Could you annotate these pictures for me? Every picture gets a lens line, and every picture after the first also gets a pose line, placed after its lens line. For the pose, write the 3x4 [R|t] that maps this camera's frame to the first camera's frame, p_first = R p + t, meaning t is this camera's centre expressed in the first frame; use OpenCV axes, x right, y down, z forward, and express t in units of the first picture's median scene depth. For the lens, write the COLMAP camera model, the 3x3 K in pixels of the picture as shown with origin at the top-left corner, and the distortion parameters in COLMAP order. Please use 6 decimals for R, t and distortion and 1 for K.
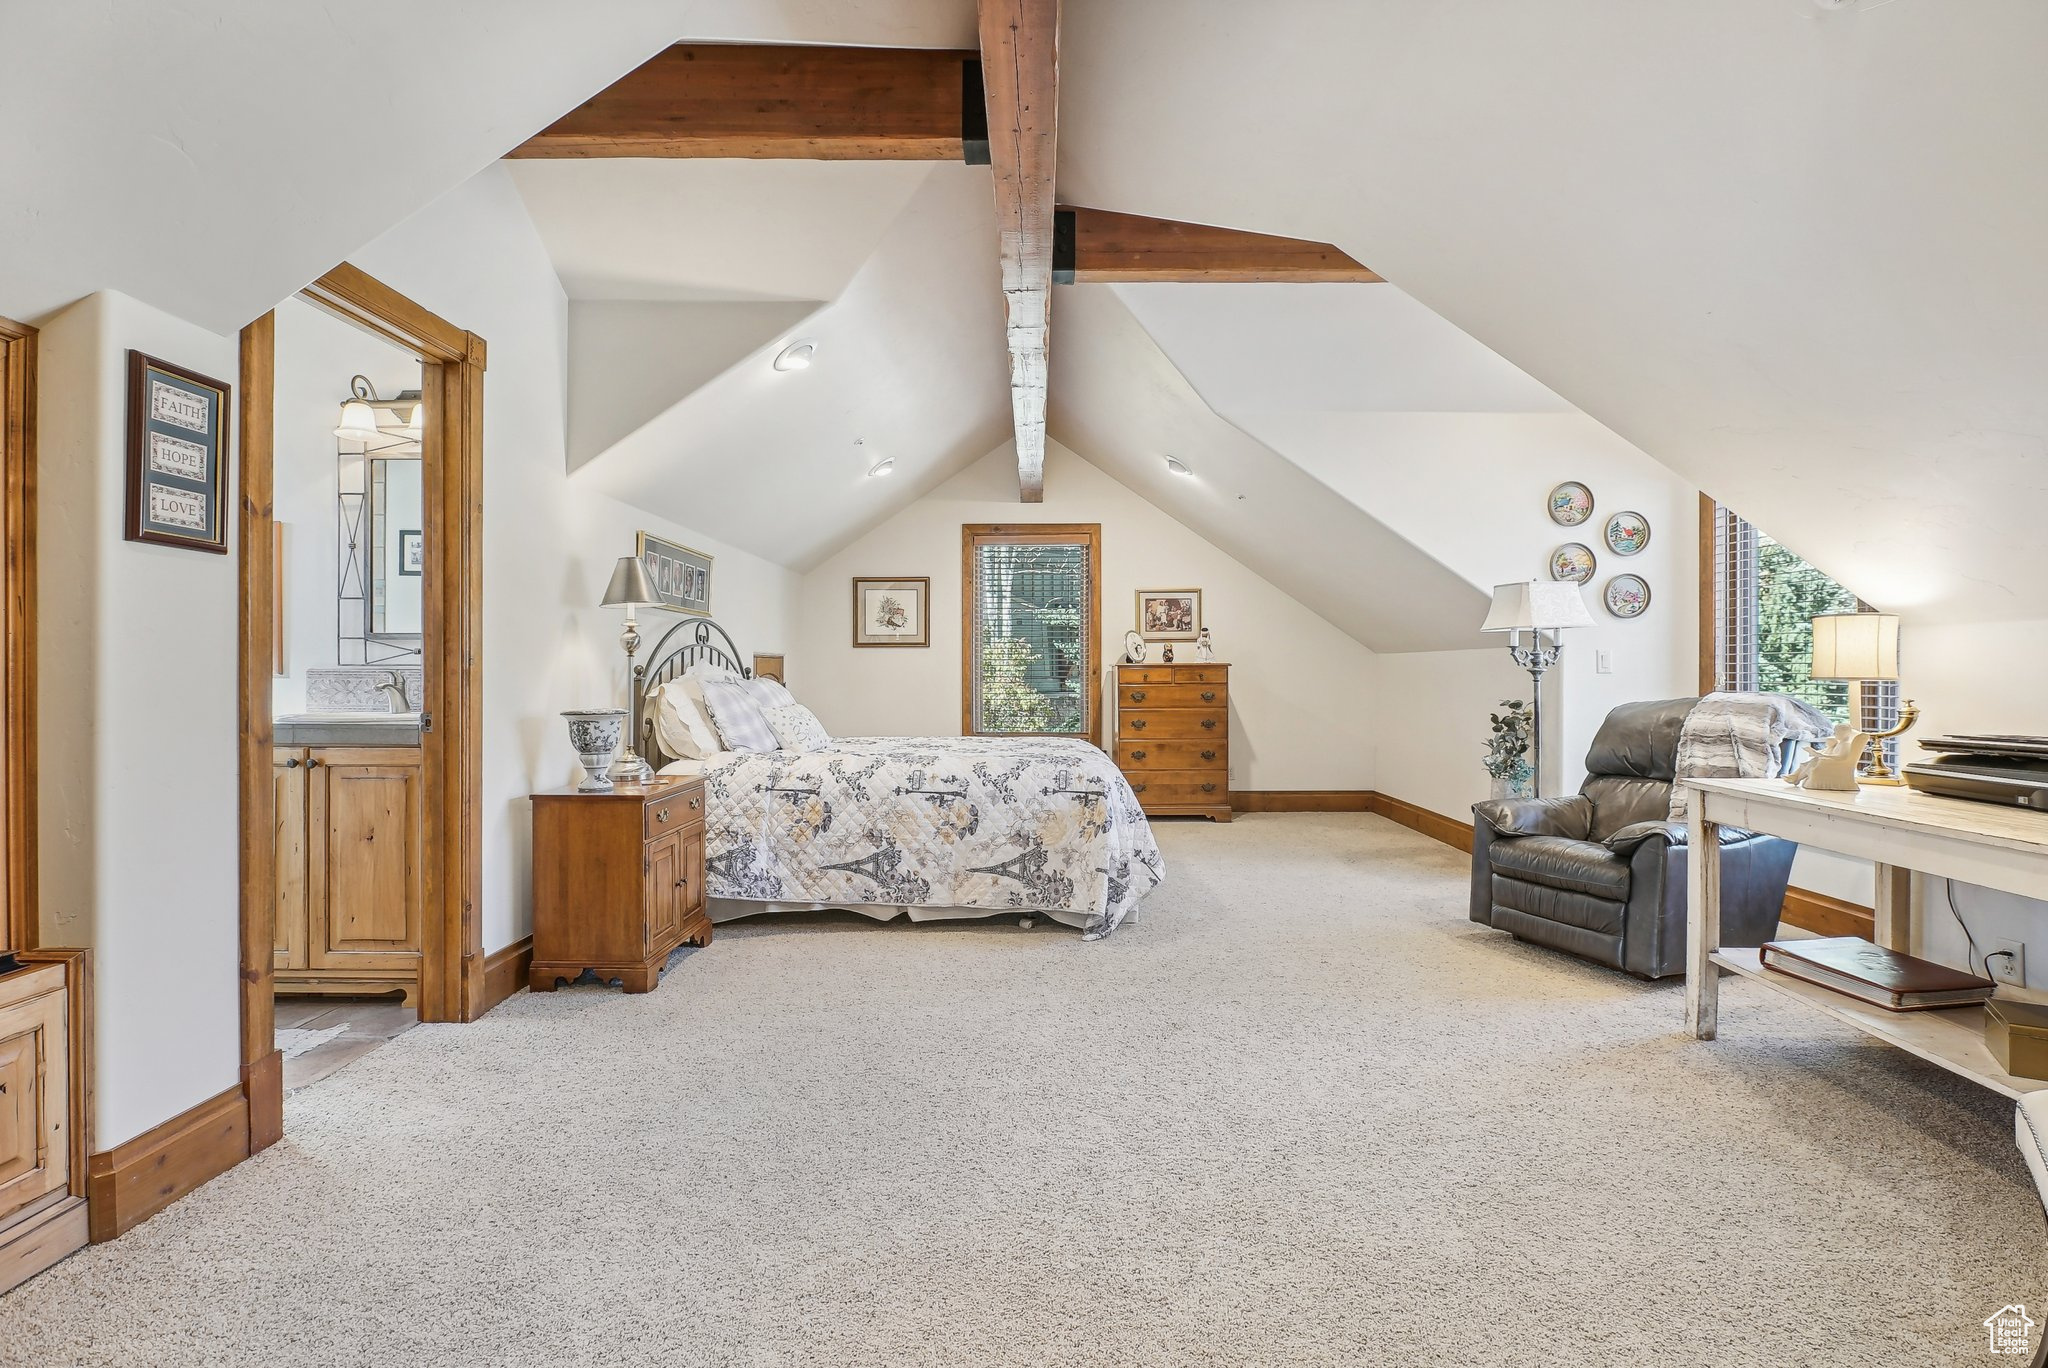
lens RADIAL K [[940.0, 0, 1033.1], [0, 940.0, 686.8], [0, 0, 1]] dist [-0.022341, 0.007617]
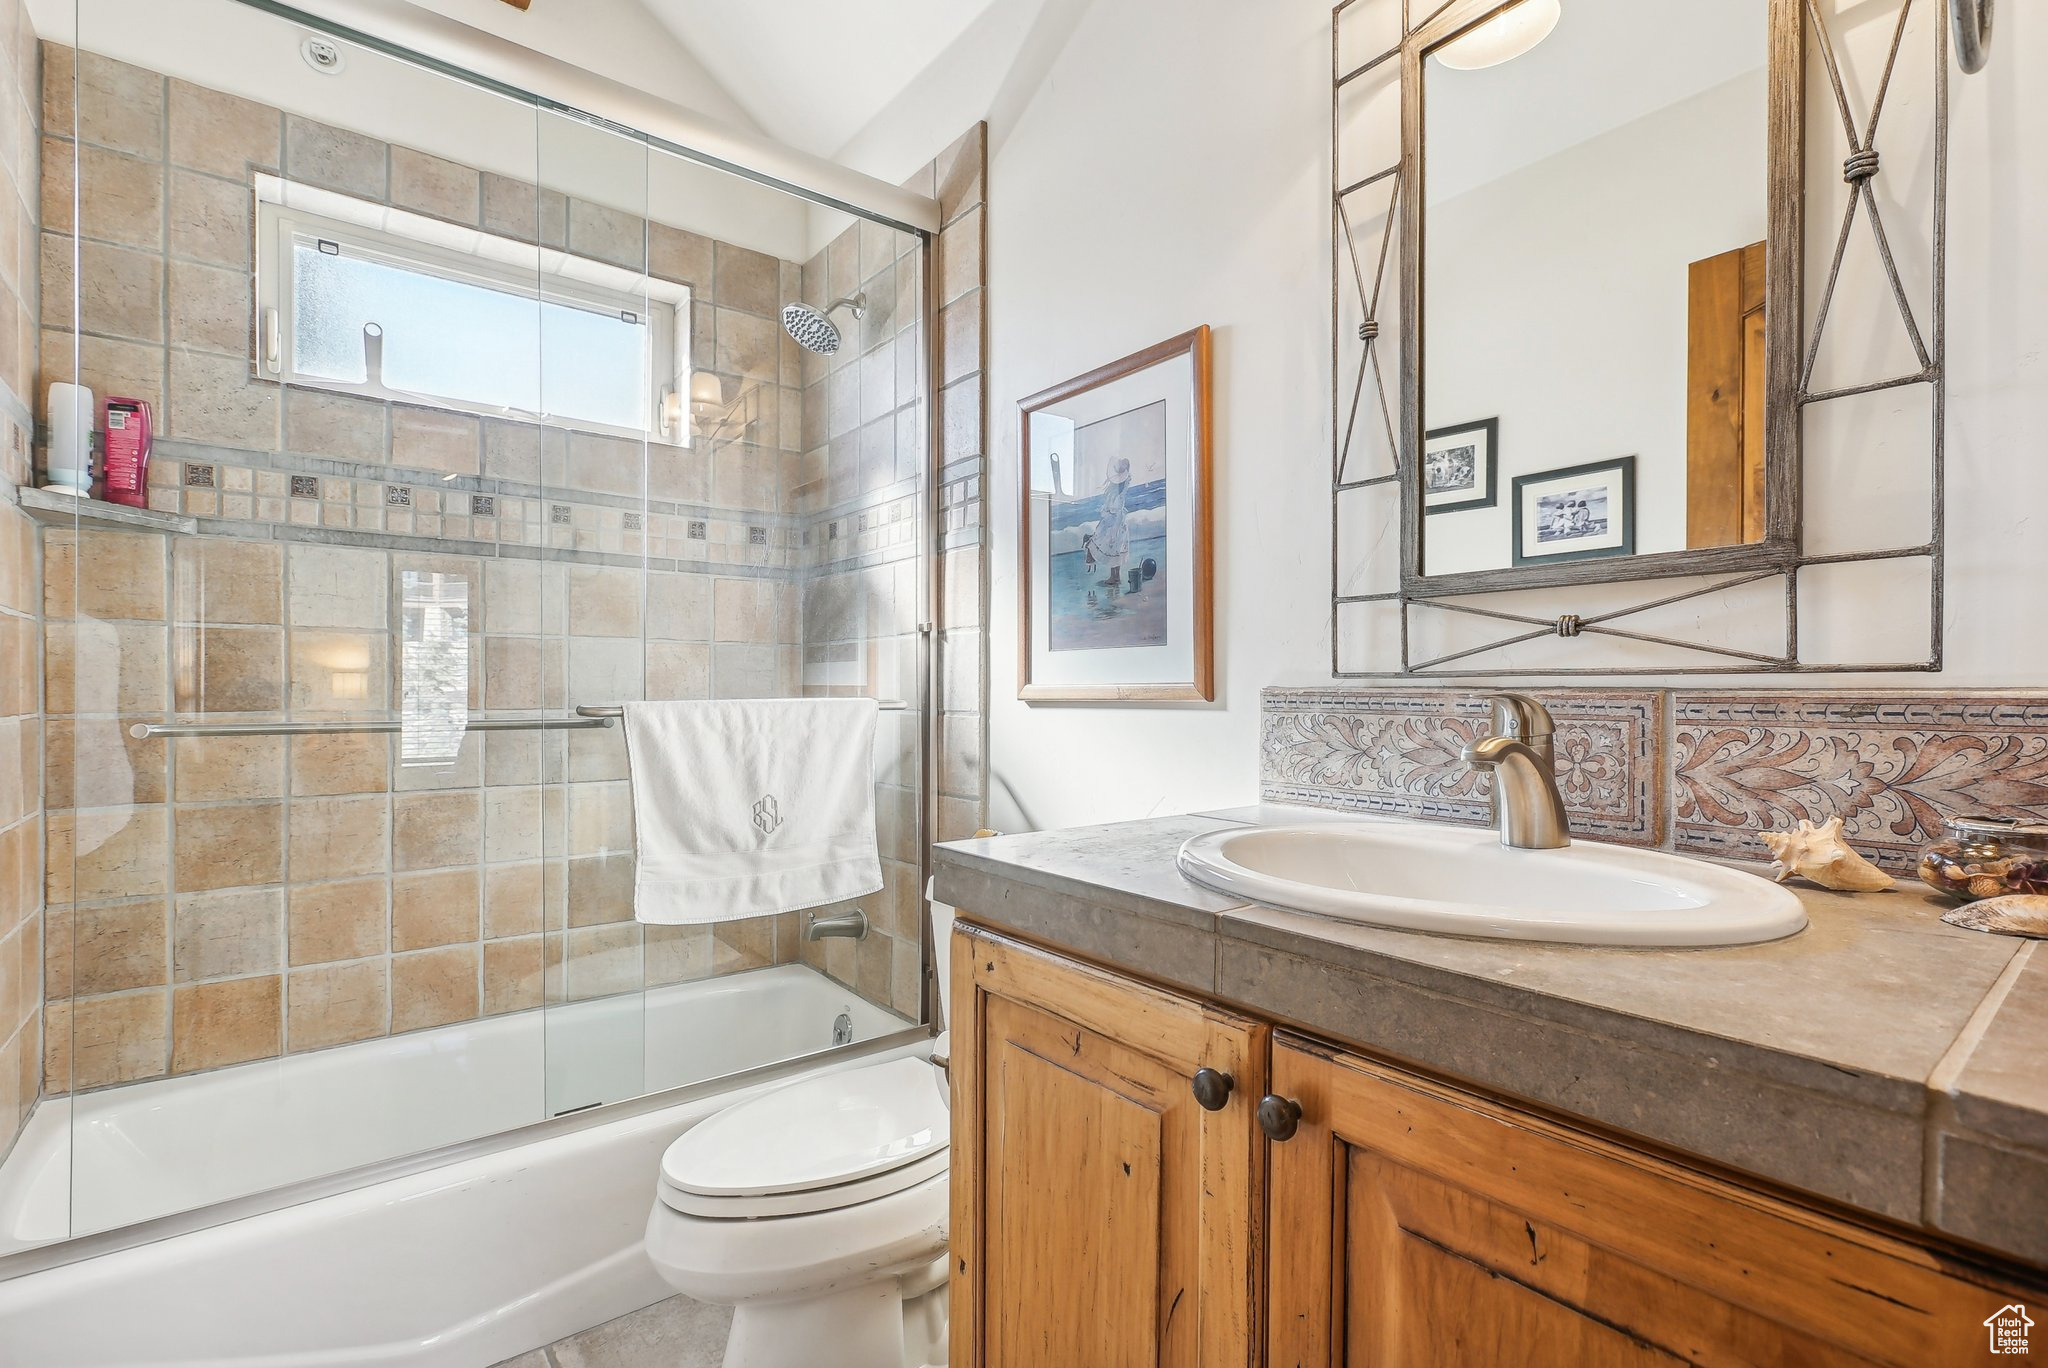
lens RADIAL K [[940.0, 0, 1033.1], [0, 940.0, 686.8], [0, 0, 1]] dist [-0.022341, 0.007617]
pose [[0.624511, -0.006015, -0.780992, -0.556141], [-0.009209, 0.999844, -0.015065, -0.013120], [0.780961, 0.016601, 0.624359, 0.708986]]
